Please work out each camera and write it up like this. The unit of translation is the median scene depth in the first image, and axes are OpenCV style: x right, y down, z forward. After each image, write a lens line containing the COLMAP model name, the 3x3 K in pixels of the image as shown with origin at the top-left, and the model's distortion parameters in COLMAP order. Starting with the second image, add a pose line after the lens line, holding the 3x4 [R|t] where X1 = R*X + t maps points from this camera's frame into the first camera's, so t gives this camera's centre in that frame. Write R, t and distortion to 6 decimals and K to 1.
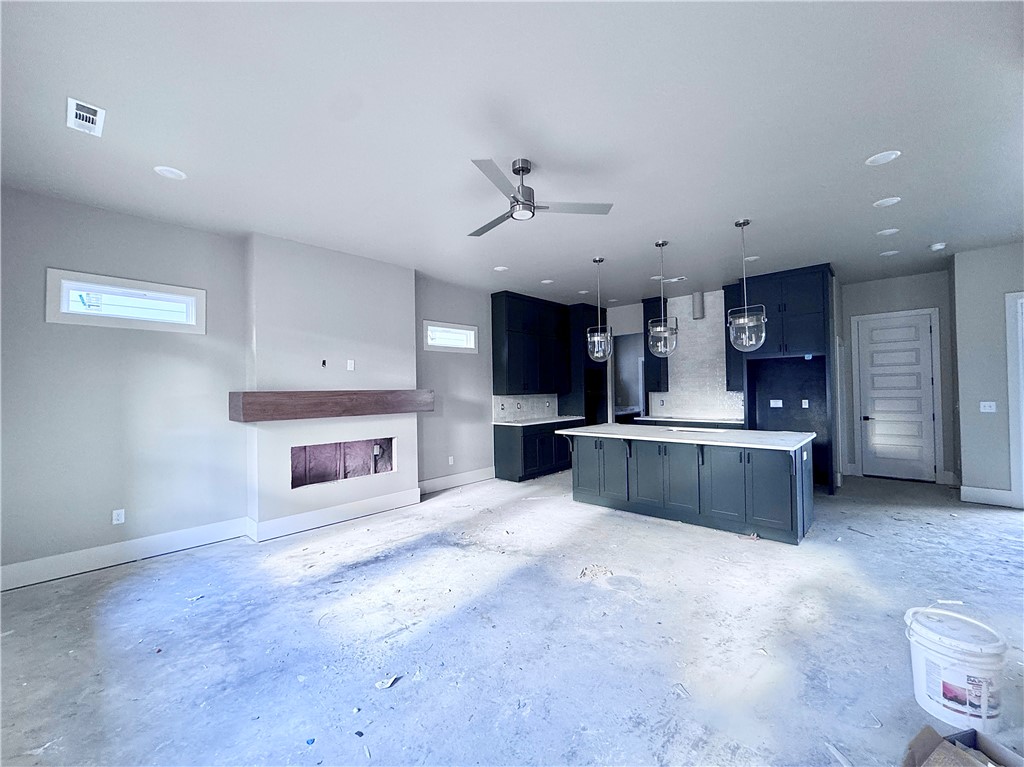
lens RADIAL K [[418.1, 0, 512.0], [0, 418.1, 383.5], [0, 0, 1]] dist [-0.001147, 0.000015]
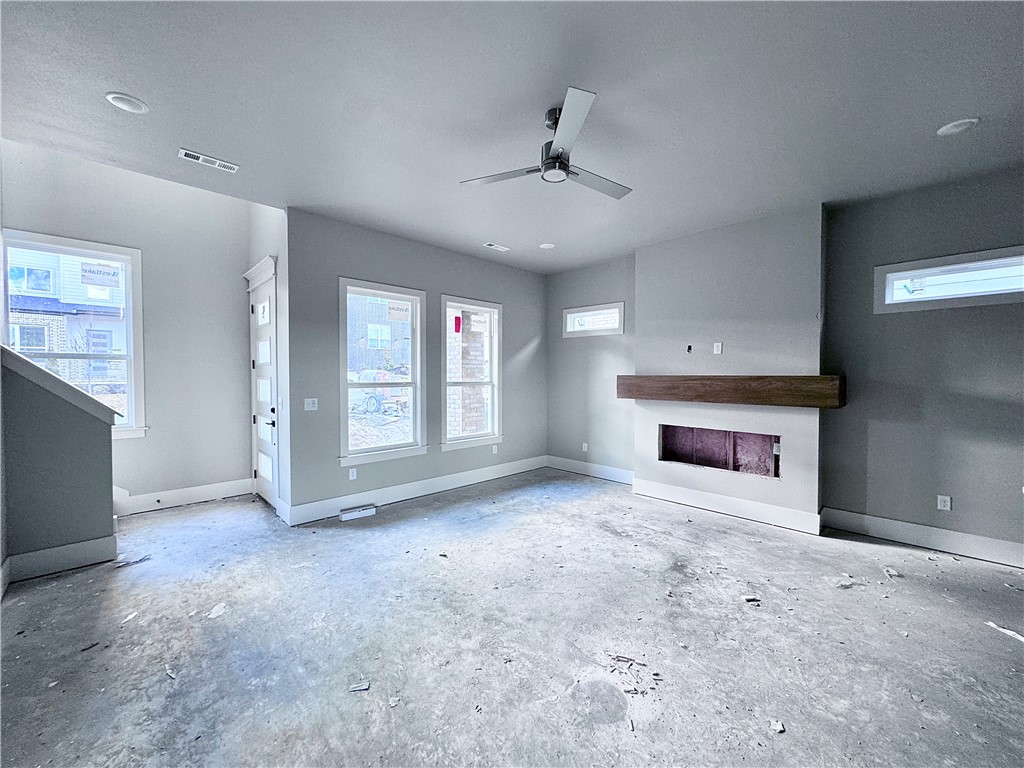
lens RADIAL K [[407.1, 0, 512.0], [0, 407.1, 384.0], [0, 0, 1]] dist [-0.001579, -0.000001]
pose [[-0.047977, 0.035216, -0.998227, 0.517370], [0.012734, 0.999319, 0.034643, -0.001599], [0.998767, -0.011050, -0.048392, 0.555571]]
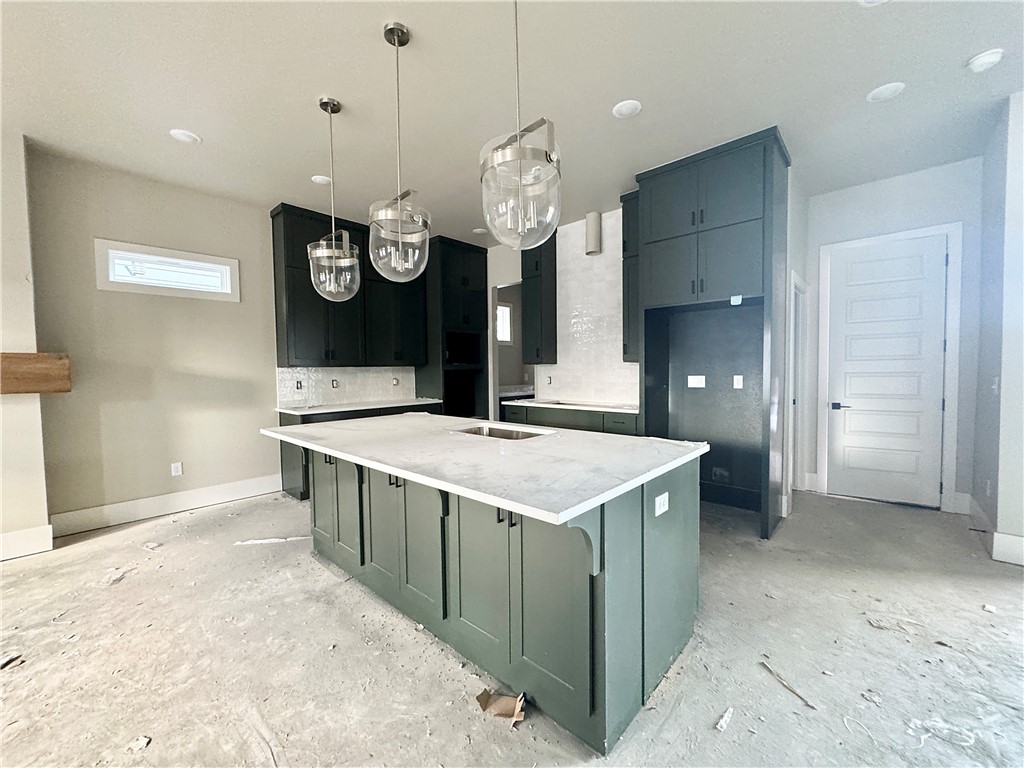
lens RADIAL K [[407.1, 0, 512.0], [0, 407.1, 384.0], [0, 0, 1]] dist [-0.001579, -0.000001]
pose [[0.999985, 0.003701, 0.004081, 0.441984], [-0.003907, 0.998646, 0.051866, 0.026626], [-0.003883, -0.051882, 0.998646, 0.482760]]
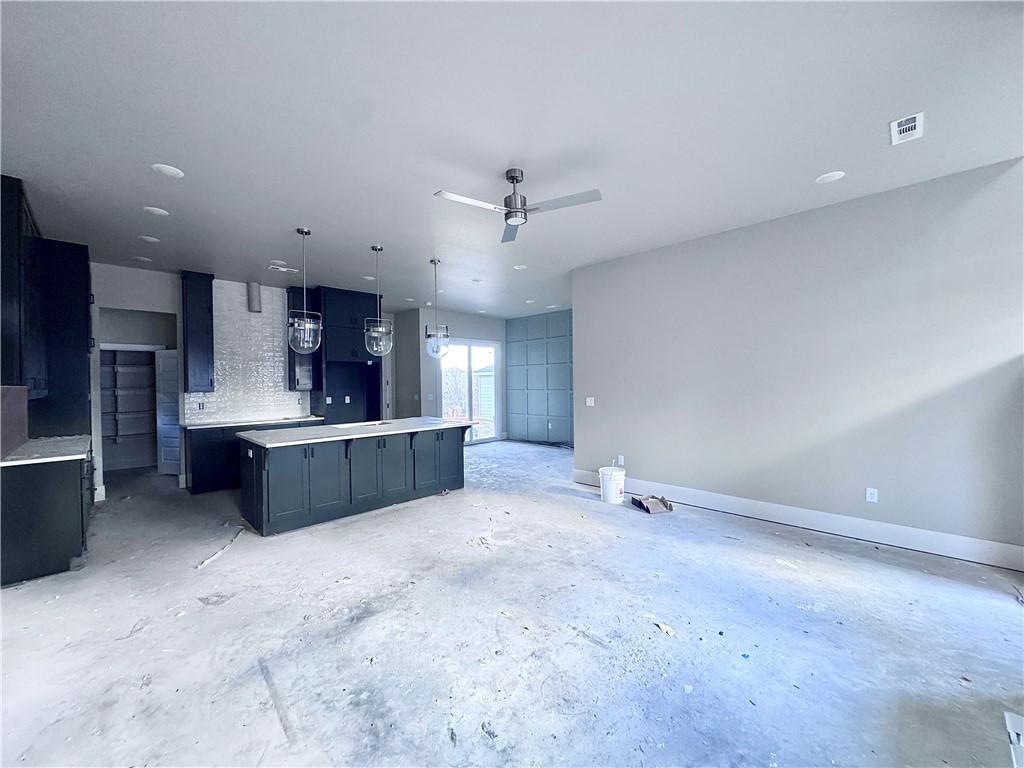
lens RADIAL K [[407.1, 0, 512.0], [0, 407.1, 384.0], [0, 0, 1]] dist [-0.001579, -0.000001]
pose [[0.035938, 0.009969, 0.999304, -0.597909], [-0.000616, 0.999950, -0.009953, 0.016559], [-0.999354, -0.000258, 0.035942, 0.569644]]
